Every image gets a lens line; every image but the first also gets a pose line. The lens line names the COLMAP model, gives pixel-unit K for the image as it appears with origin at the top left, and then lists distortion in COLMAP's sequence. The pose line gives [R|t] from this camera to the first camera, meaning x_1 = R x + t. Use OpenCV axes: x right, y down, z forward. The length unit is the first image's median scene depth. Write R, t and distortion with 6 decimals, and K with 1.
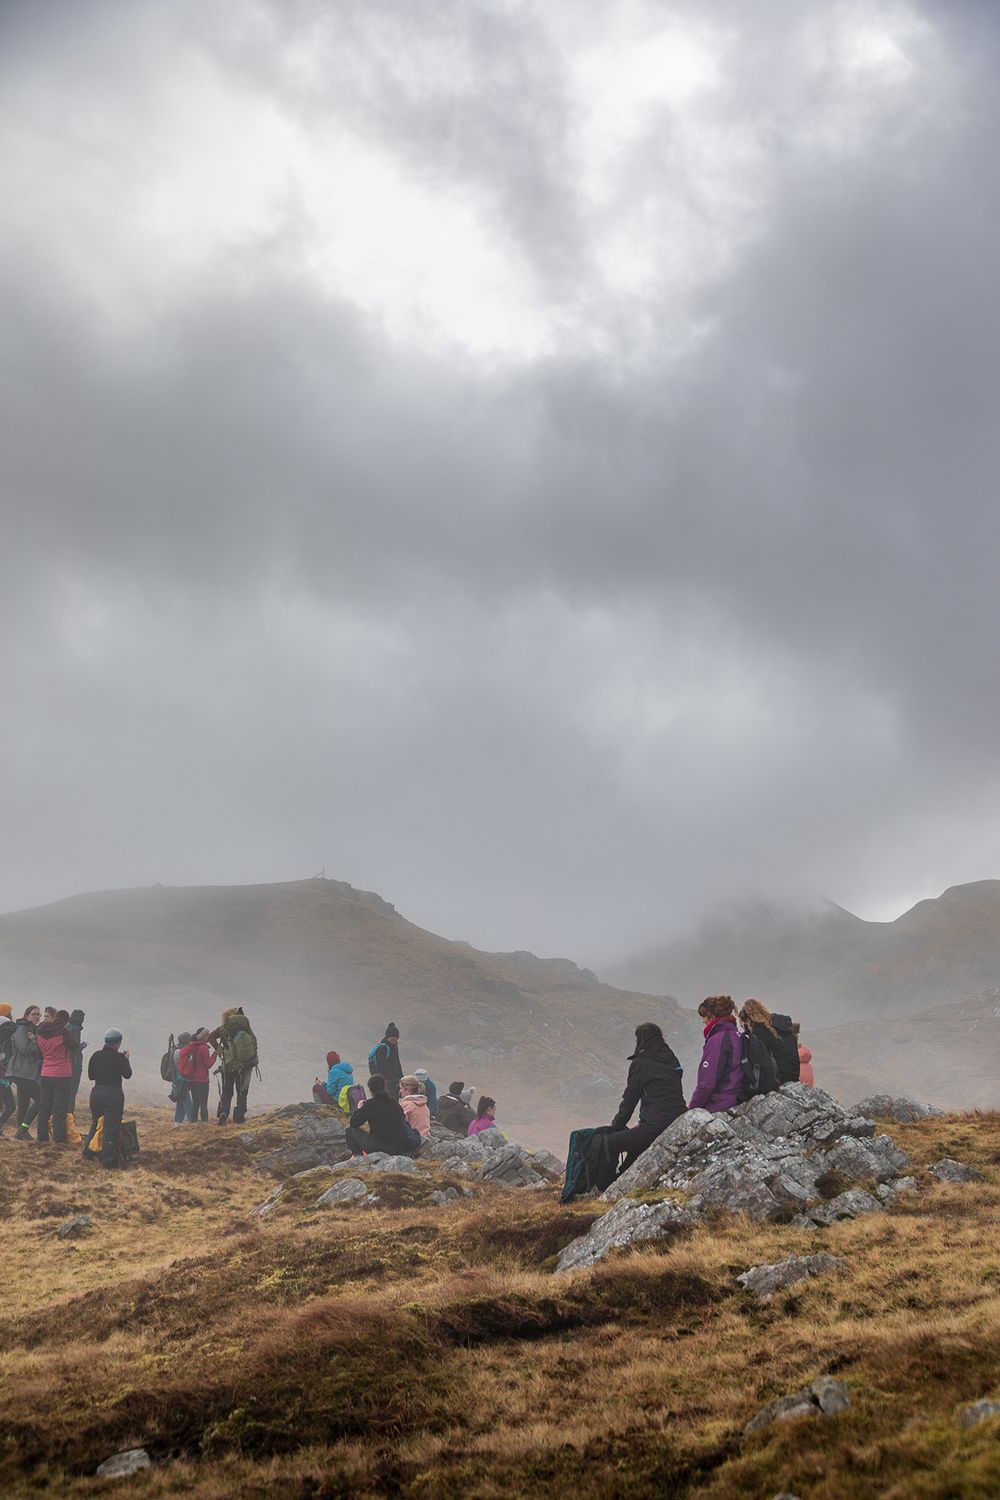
lens RADIAL K [[1629.6, 0, 500.0], [0, 1629.6, 750.0], [0, 0, 1]] dist [-0.016927, -0.014896]
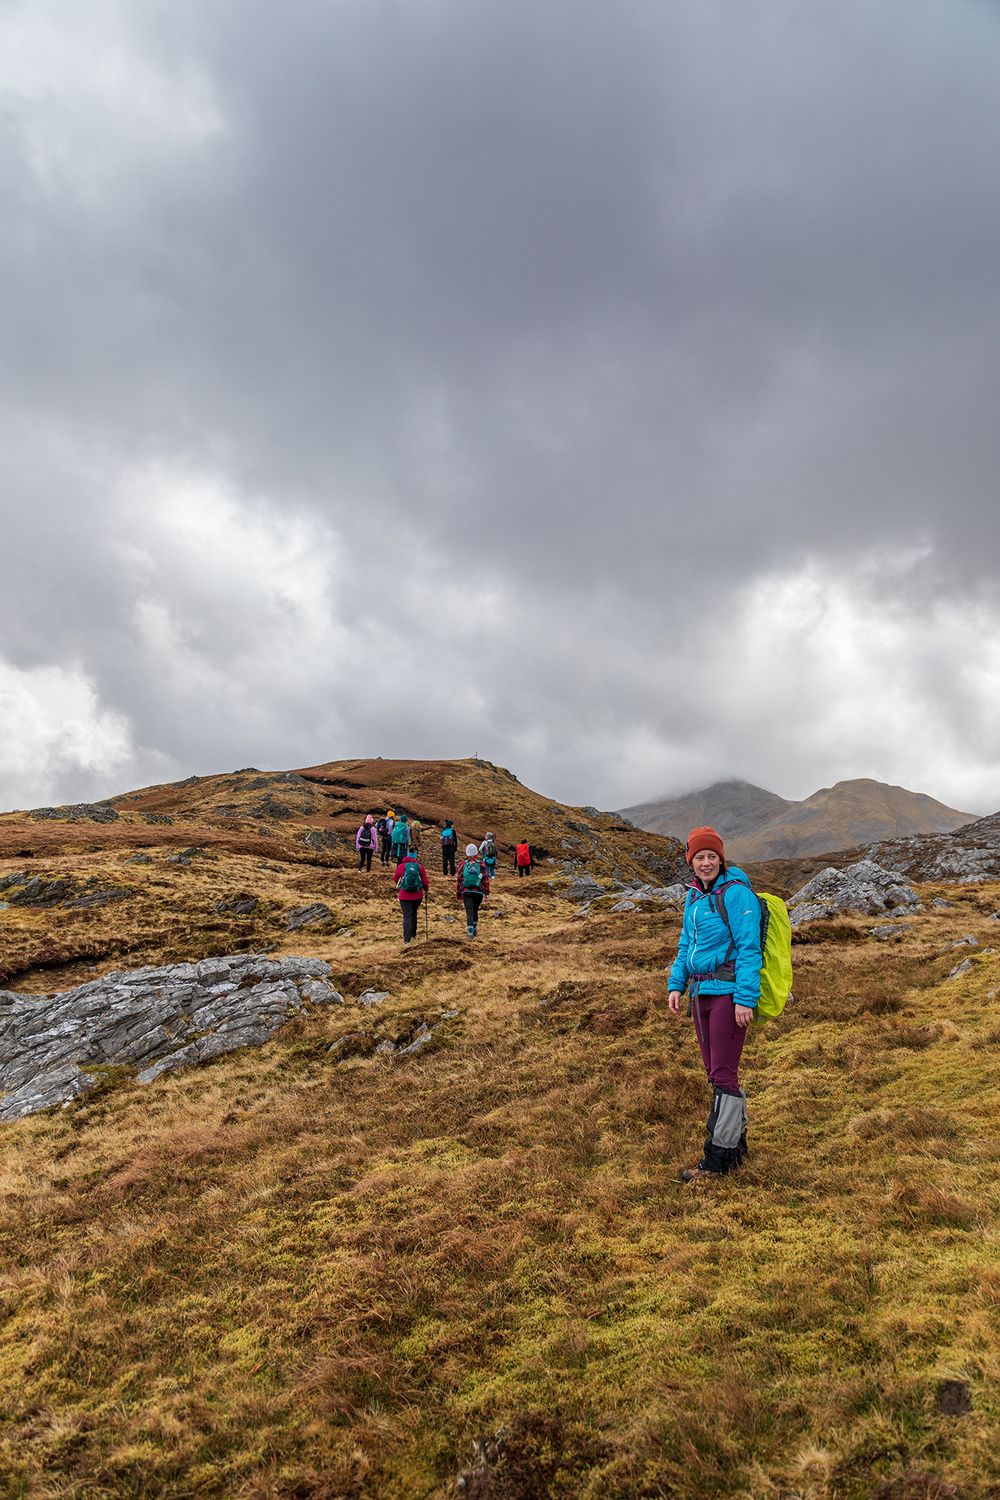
lens RADIAL K [[968.9, 0, 500.0], [0, 968.9, 750.0], [0, 0, 1]] dist [0.003002, -0.006903]
pose [[0.996593, 0.046745, -0.067957, -0.241495], [-0.042188, 0.996860, 0.067010, -0.014069], [0.070876, -0.063914, 0.995435, -0.351432]]
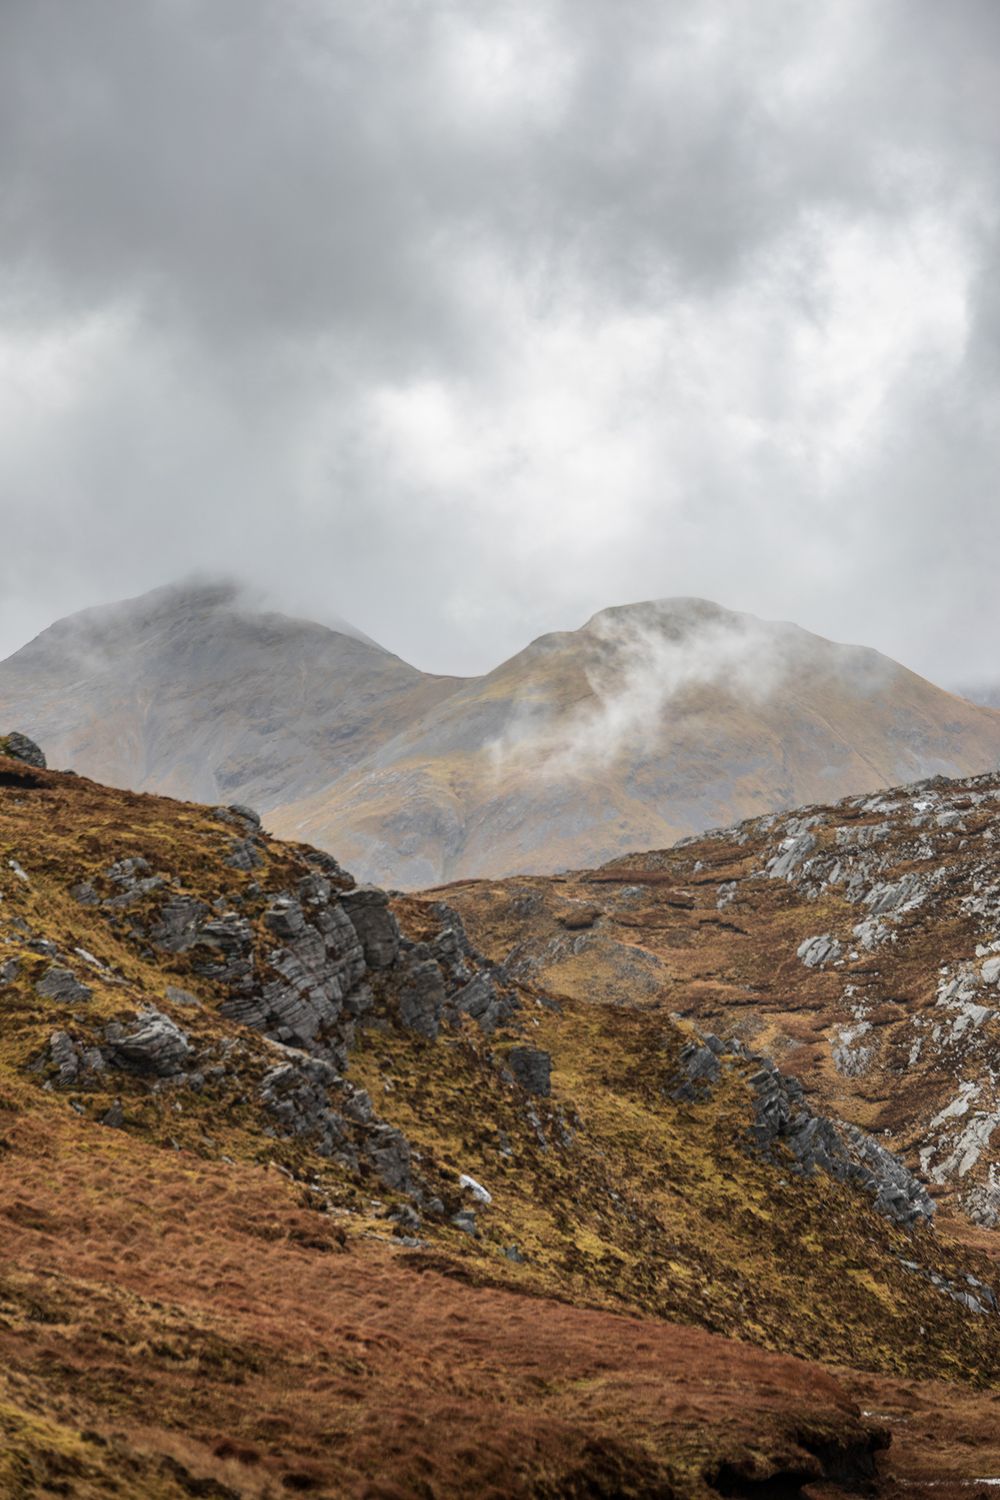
lens RADIAL K [[3329.3, 0, 500.0], [0, 3329.3, 750.0], [0, 0, 1]] dist [0.009240, 0.005974]
pose [[0.964726, 0.032119, 0.261288, -0.736156], [-0.065308, 0.990702, 0.119349, 0.587131], [-0.255025, -0.132203, 0.957854, 3.413821]]
